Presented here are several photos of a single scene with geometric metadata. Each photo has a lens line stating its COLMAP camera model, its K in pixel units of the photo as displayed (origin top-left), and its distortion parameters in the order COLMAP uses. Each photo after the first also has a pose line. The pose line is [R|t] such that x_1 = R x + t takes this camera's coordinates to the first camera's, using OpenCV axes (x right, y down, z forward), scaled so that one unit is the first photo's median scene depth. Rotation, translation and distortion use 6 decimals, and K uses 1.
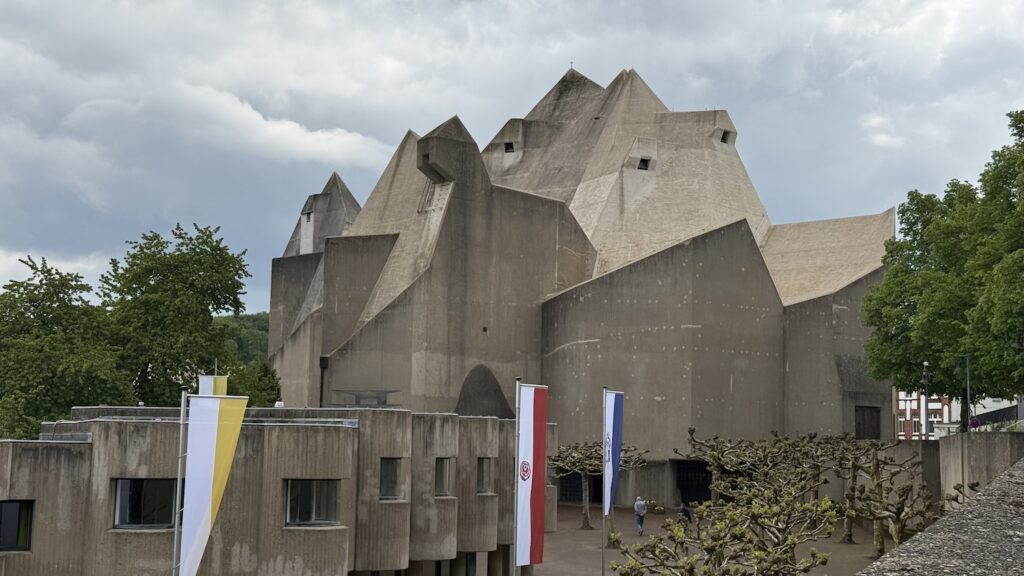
lens RADIAL K [[1478.6, 0, 512.0], [0, 1478.6, 288.0], [0, 0, 1]] dist [0.023060, 0.050860]
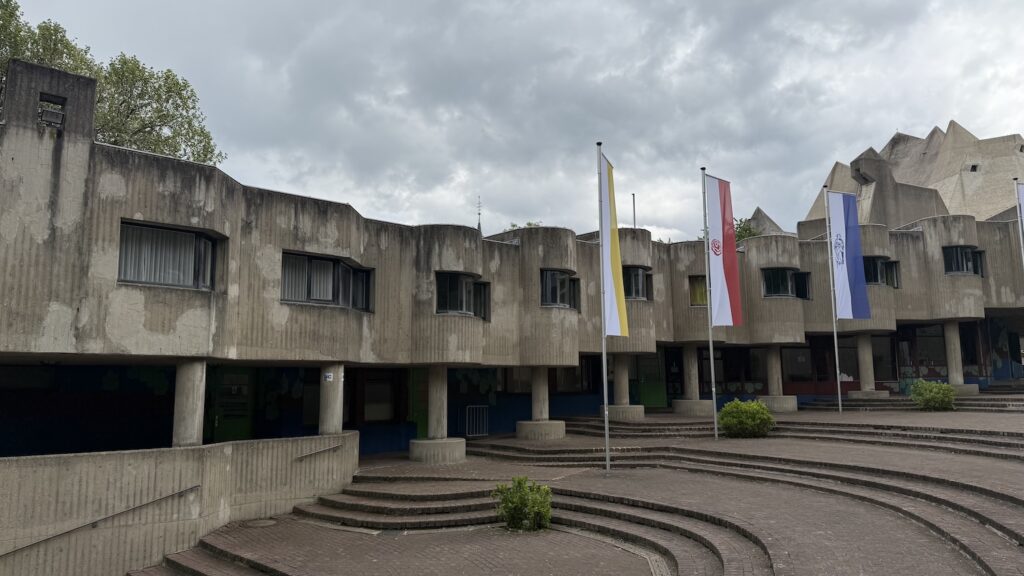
lens RADIAL K [[741.1, 0, 512.0], [0, 741.1, 288.0], [0, 0, 1]] dist [0.118956, -0.200879]
pose [[0.941760, -0.072446, -0.328389, -0.162579], [0.063904, 0.997279, -0.036743, 0.062264], [0.330157, 0.013618, 0.943828, -0.014733]]
